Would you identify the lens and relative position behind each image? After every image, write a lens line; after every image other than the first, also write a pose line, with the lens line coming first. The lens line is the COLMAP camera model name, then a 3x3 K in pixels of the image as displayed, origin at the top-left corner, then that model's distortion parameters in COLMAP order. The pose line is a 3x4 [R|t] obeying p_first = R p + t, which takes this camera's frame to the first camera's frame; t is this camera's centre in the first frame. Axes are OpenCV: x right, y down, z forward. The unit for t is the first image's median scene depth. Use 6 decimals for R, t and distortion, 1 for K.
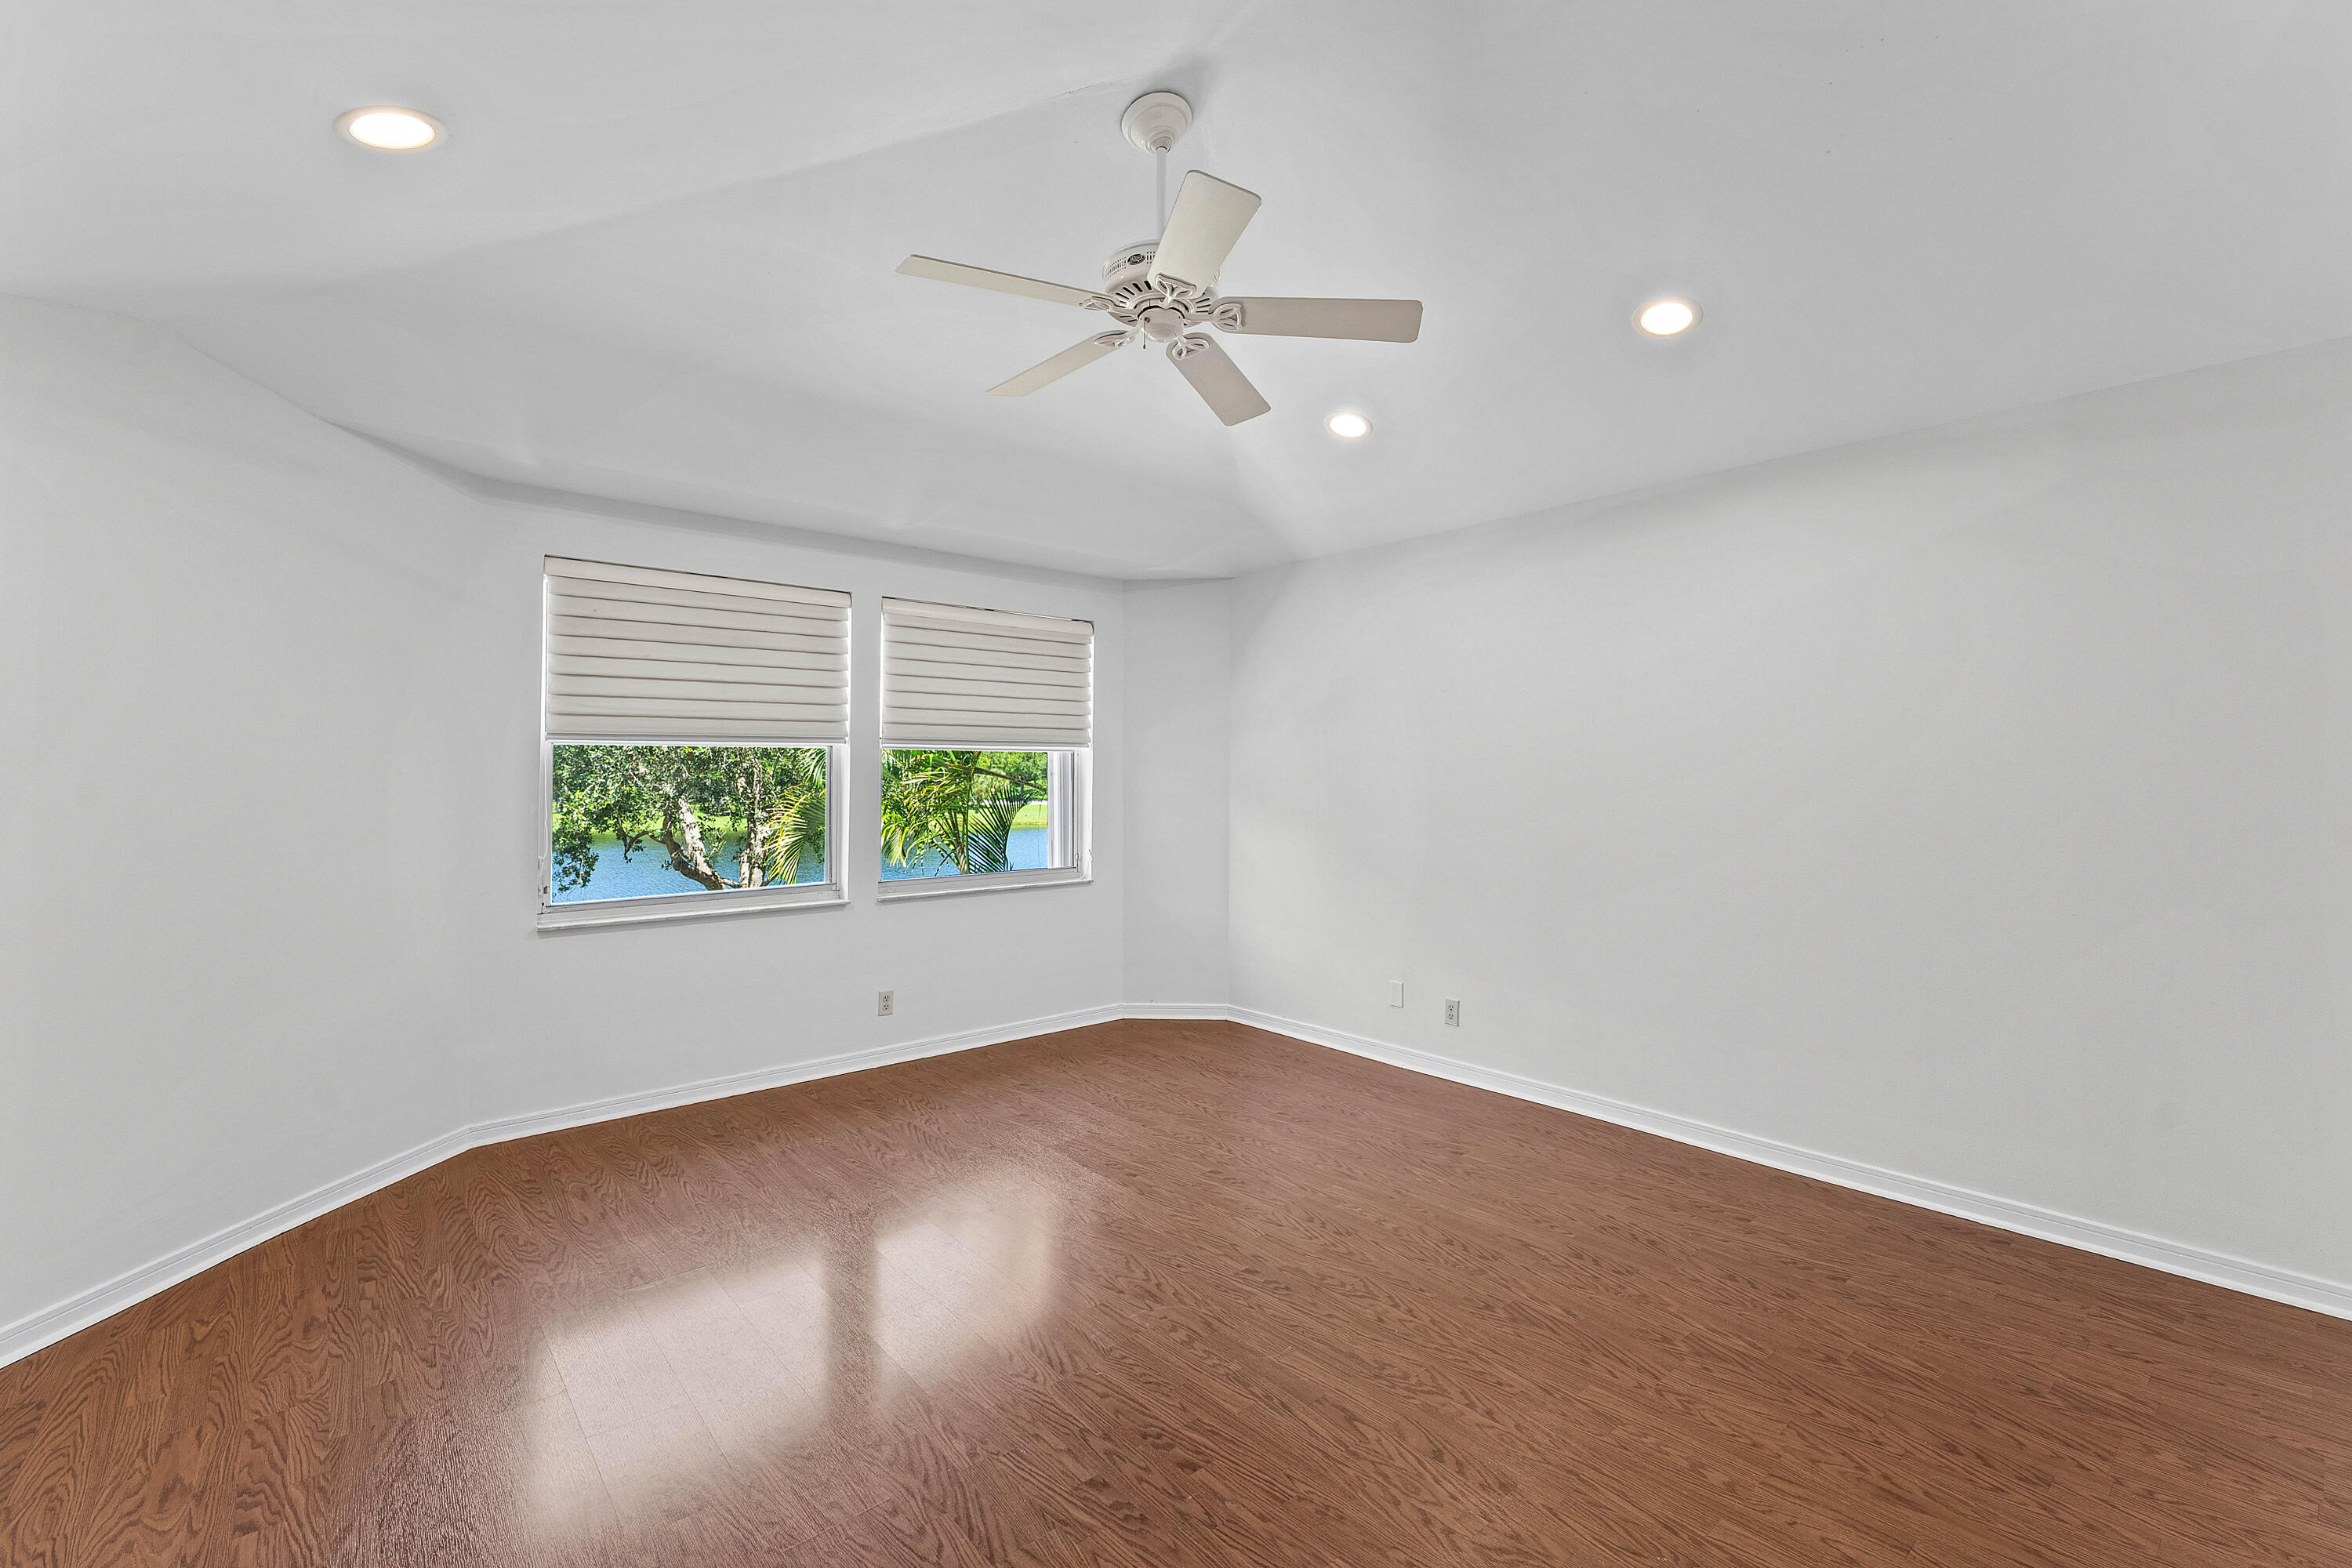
lens RADIAL K [[1009.4, 0, 1196.1], [0, 1009.4, 773.7], [0, 0, 1]] dist [0.000205, -0.000677]
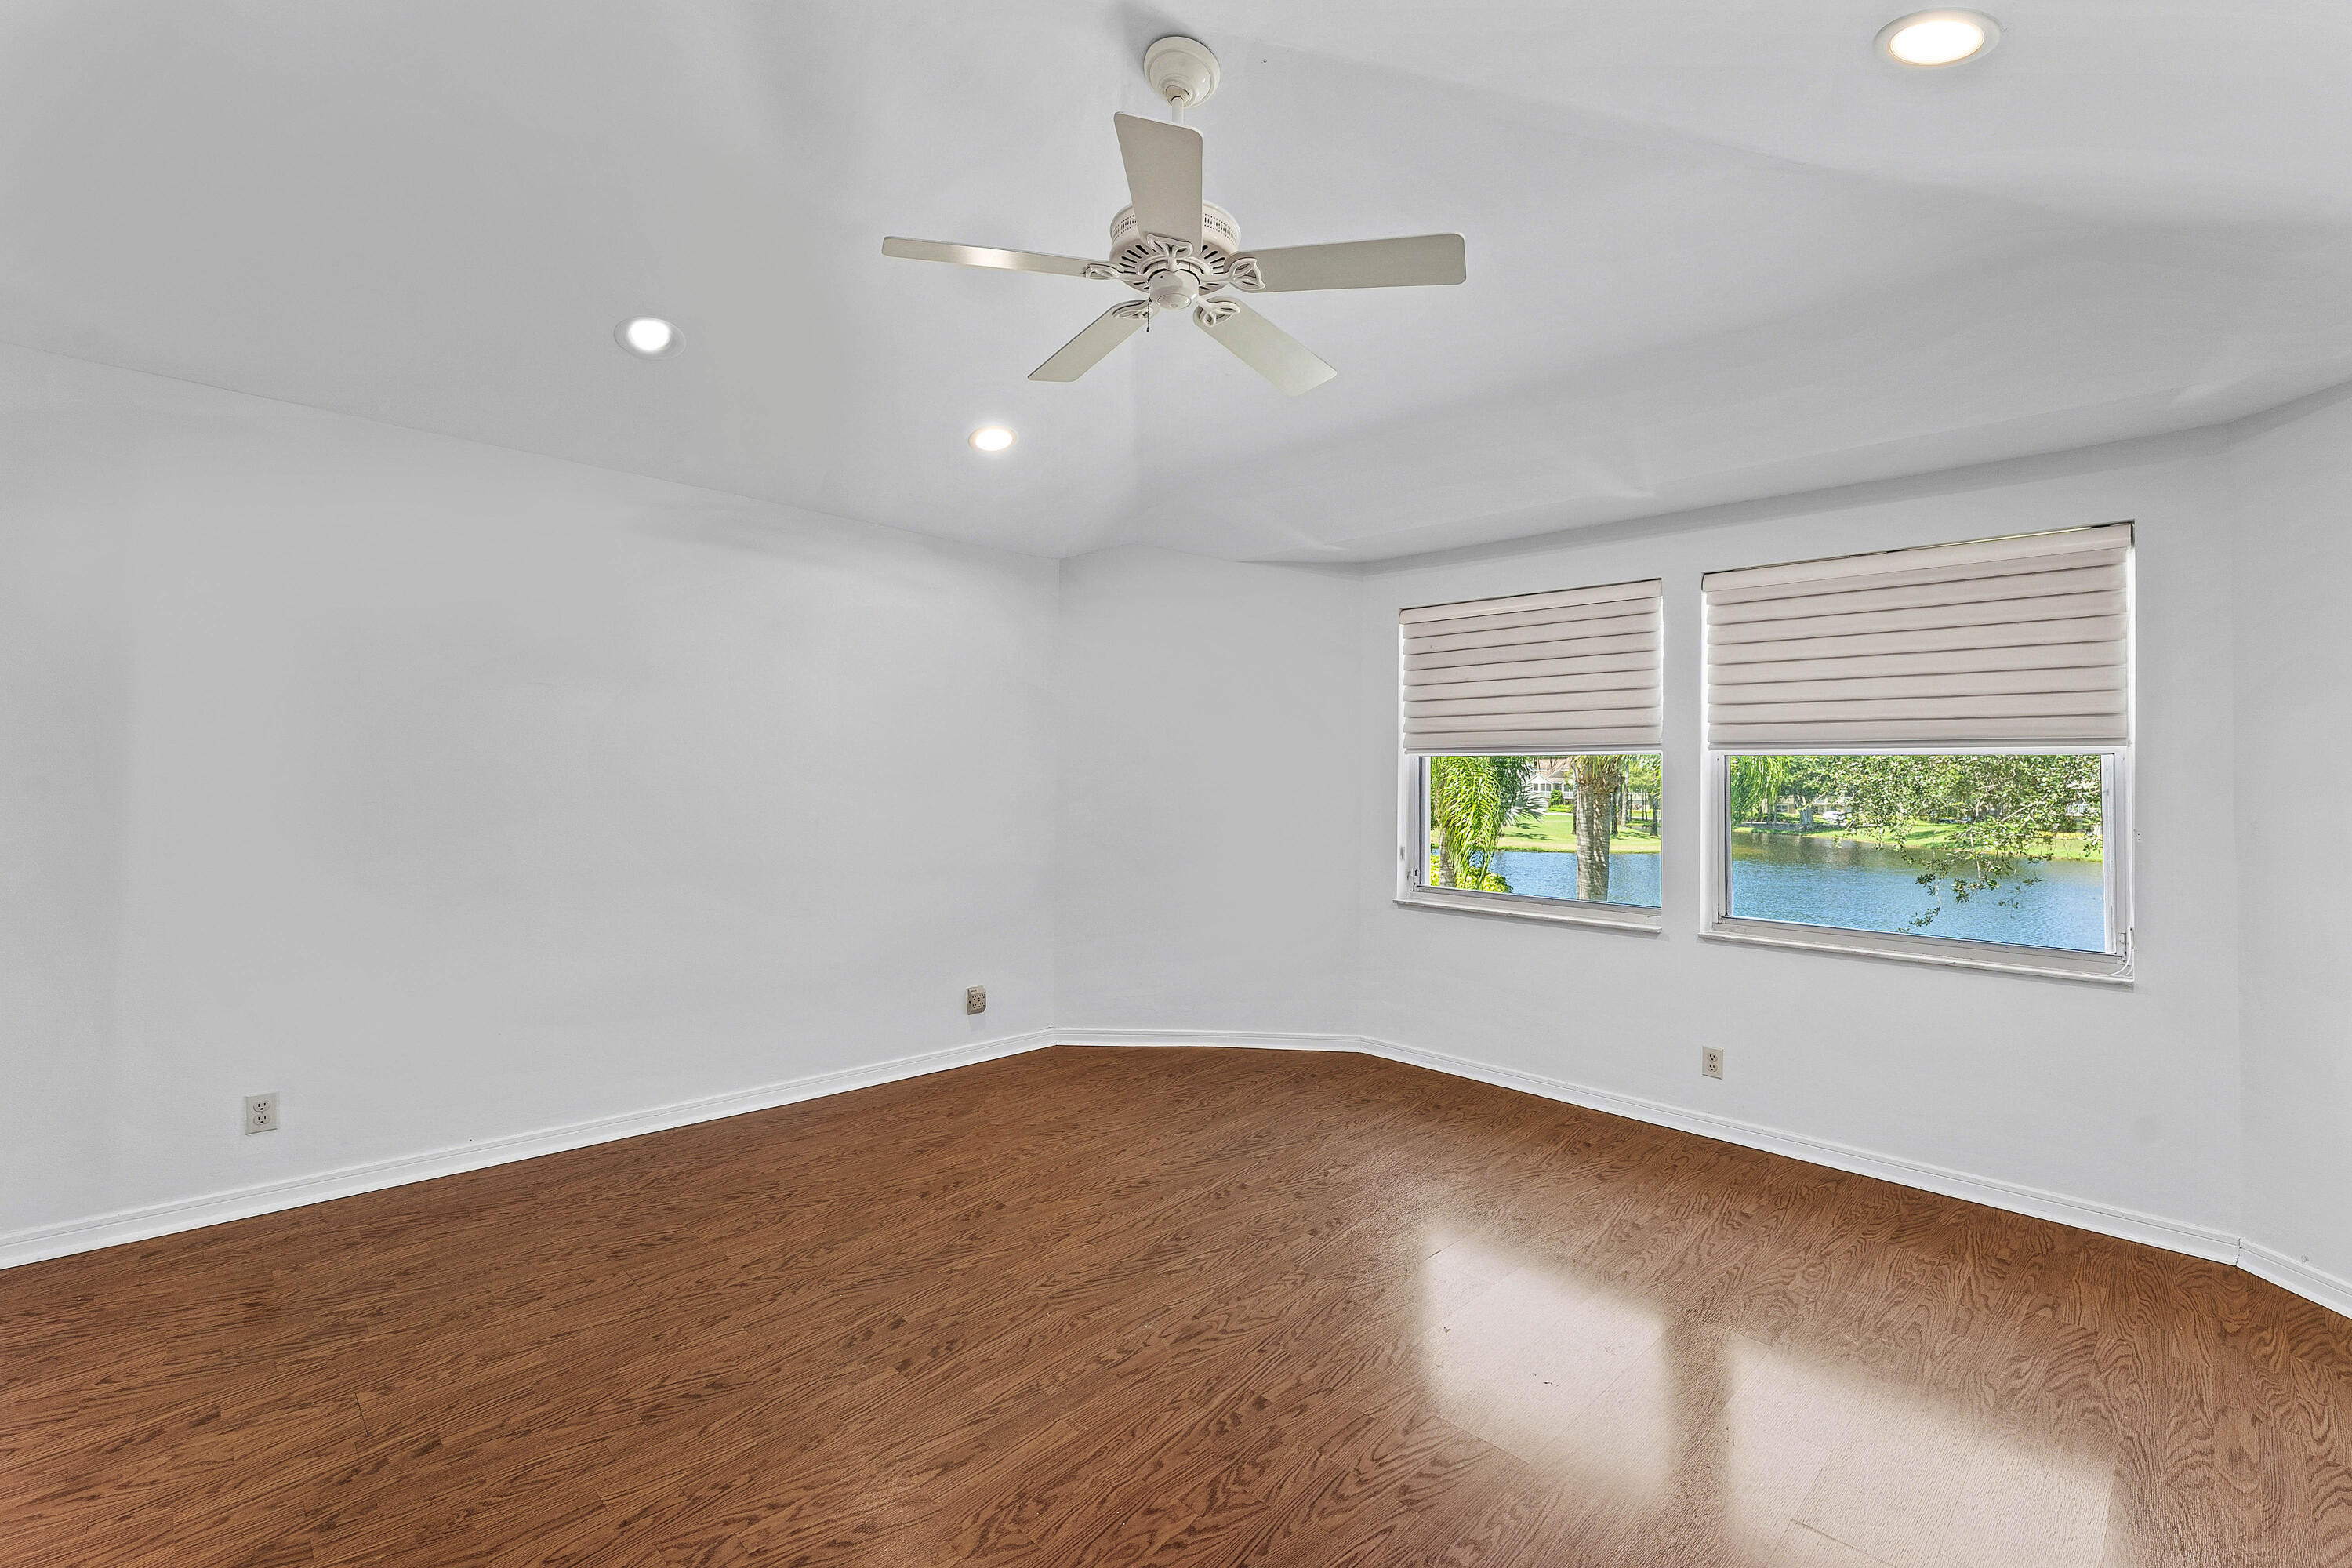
lens RADIAL K [[1009.4, 0, 1197.7], [0, 1009.4, 785.2], [0, 0, 1]] dist [0.000205, -0.000677]
pose [[0.080300, 0.006739, -0.996748, 0.811399], [-0.020445, 0.999778, 0.005113, 0.007329], [0.996561, 0.019968, 0.080420, 0.855373]]
